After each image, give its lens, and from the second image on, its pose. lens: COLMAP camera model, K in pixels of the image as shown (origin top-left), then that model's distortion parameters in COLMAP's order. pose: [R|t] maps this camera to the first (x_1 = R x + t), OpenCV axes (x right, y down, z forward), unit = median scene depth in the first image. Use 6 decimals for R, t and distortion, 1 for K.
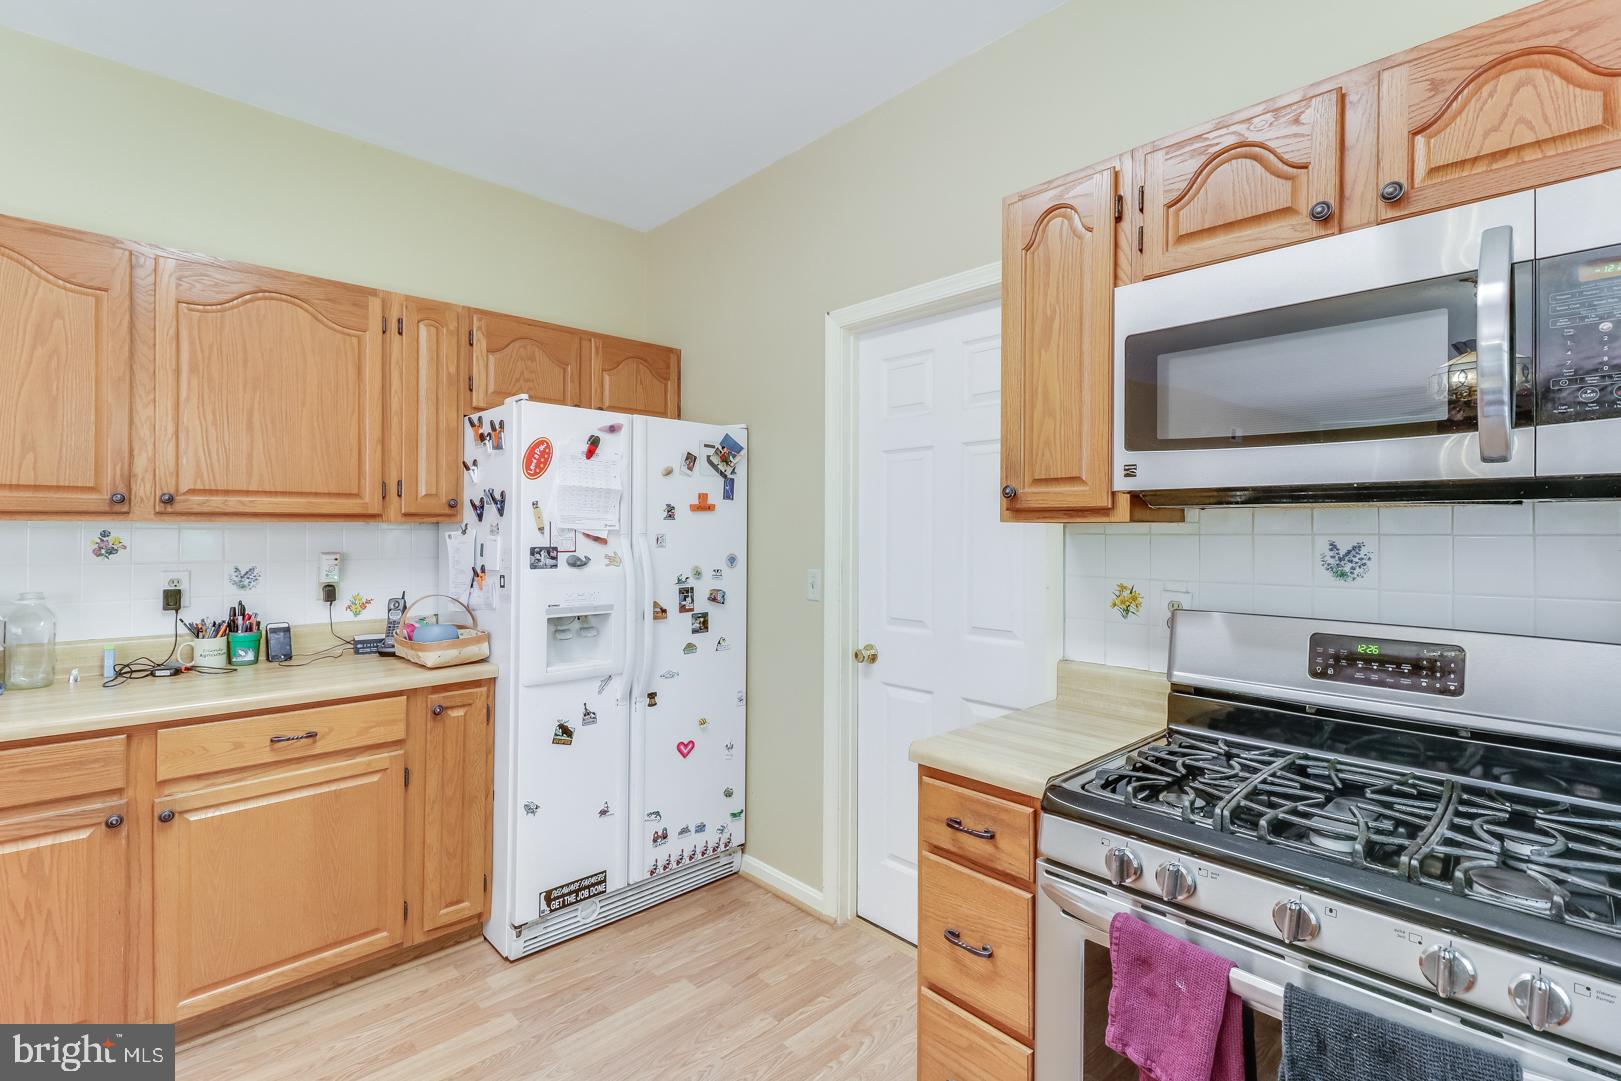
lens RADIAL K [[746.5, 0, 805.0], [0, 746.5, 524.1], [0, 0, 1]] dist [0.007326, -0.005786]
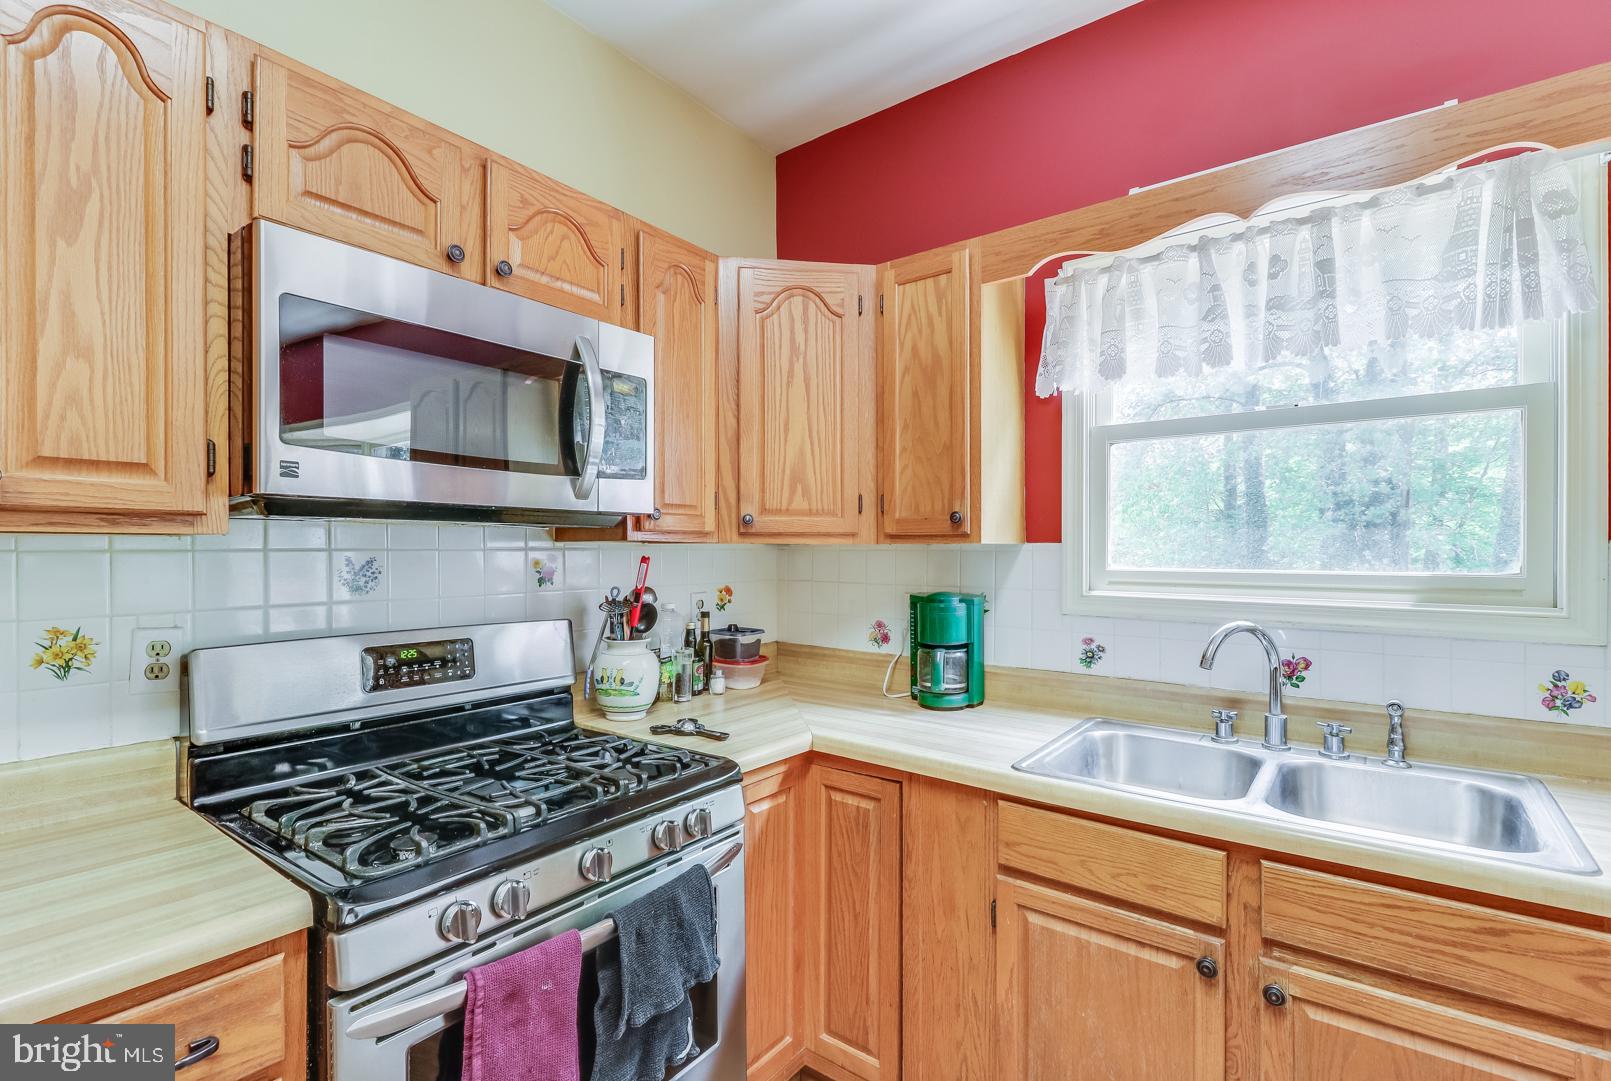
lens RADIAL K [[741.9, 0, 800.5], [0, 741.9, 551.7], [0, 0, 1]] dist [0.007326, -0.005786]
pose [[-0.163325, -0.006264, 0.986552, -0.393488], [-0.009868, 0.999940, 0.004715, 0.005172], [-0.986523, -0.008965, -0.163377, 0.574419]]
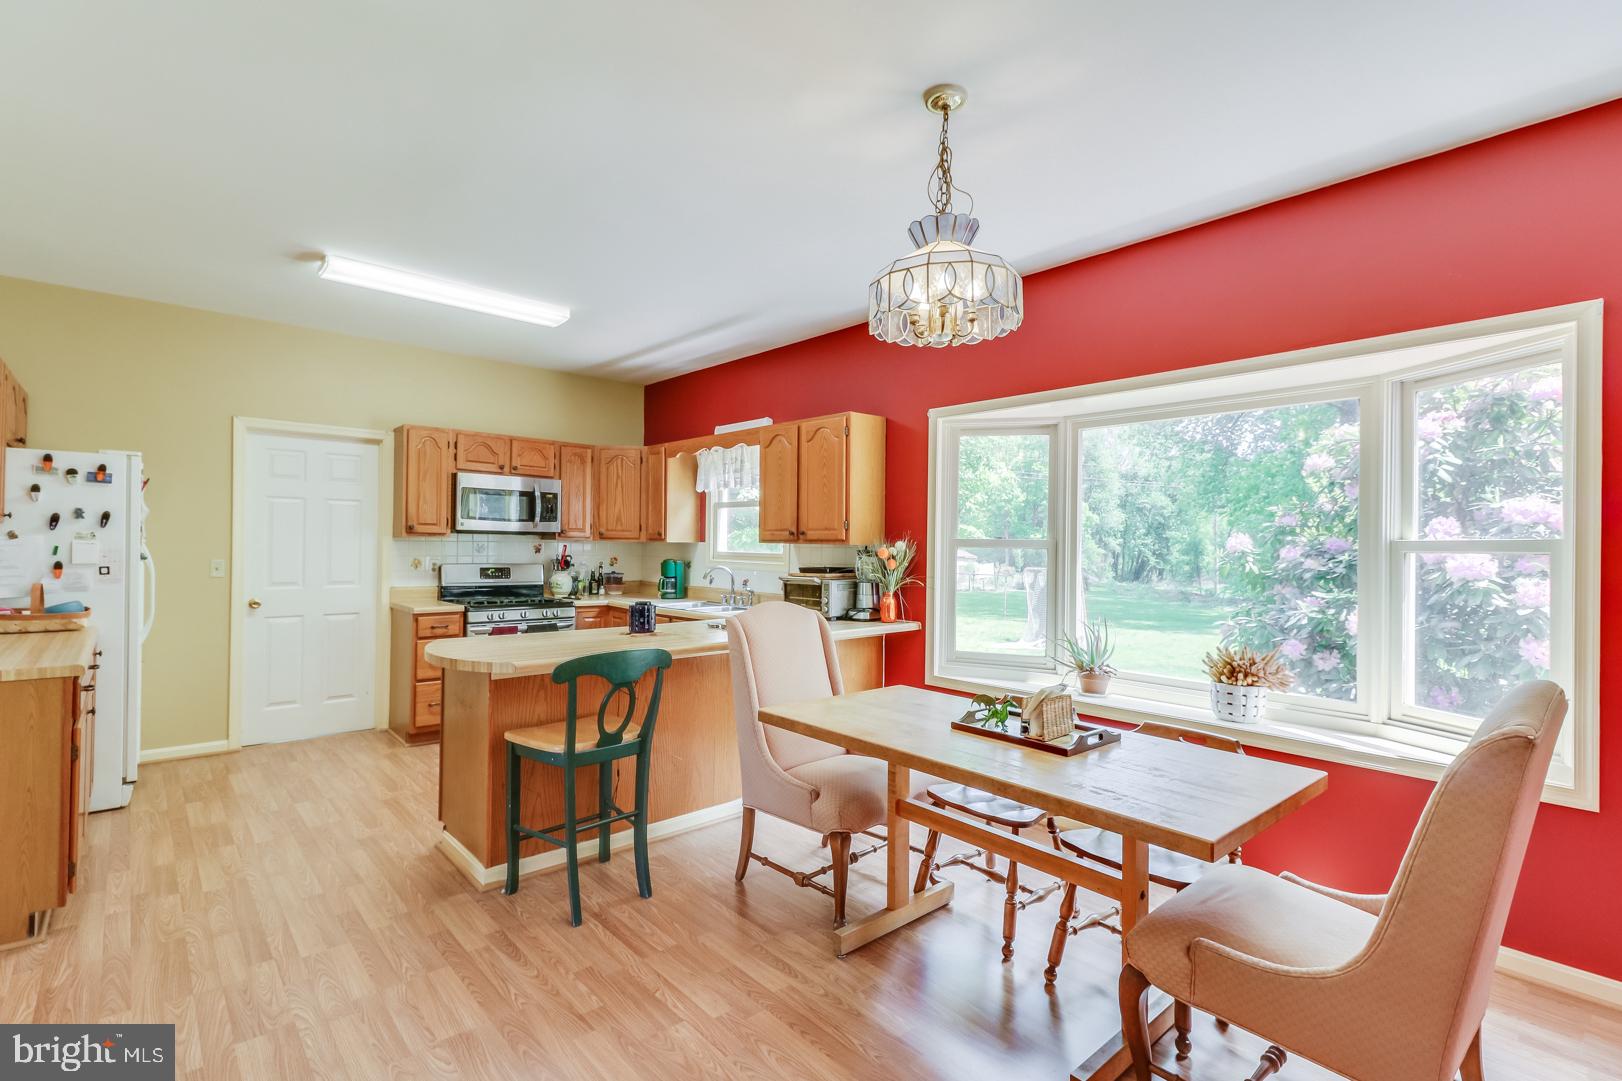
lens RADIAL K [[747.0, 0, 812.1], [0, 747.0, 537.1], [0, 0, 1]] dist [0.007326, -0.005786]
pose [[0.004275, 0.006558, 0.999969, -3.071892], [-0.024511, 0.999679, -0.006451, -0.025064], [-0.999690, -0.024483, 0.004434, -0.695565]]
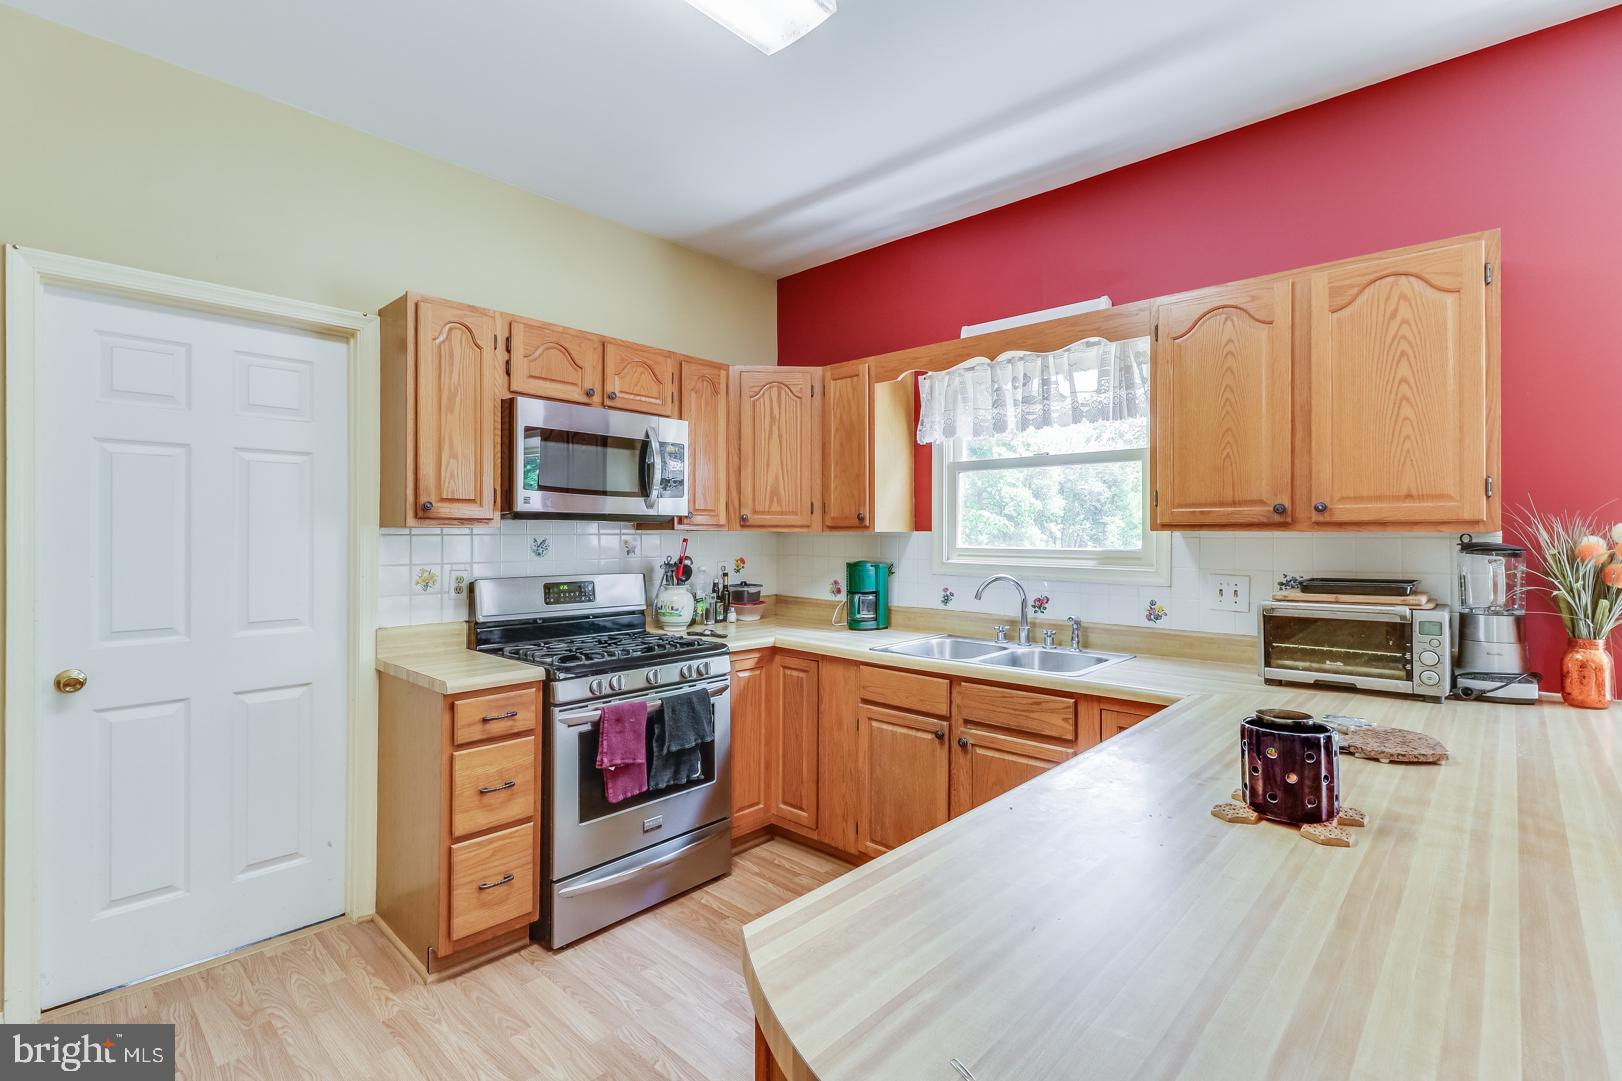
lens RADIAL K [[747.0, 0, 812.4], [0, 747.0, 530.3], [0, 0, 1]] dist [0.007326, -0.005786]
pose [[-0.080044, 0.001252, 0.996791, -1.378919], [-0.012622, 0.999918, -0.002269, -0.002714], [-0.996711, -0.012763, -0.080022, 0.428610]]
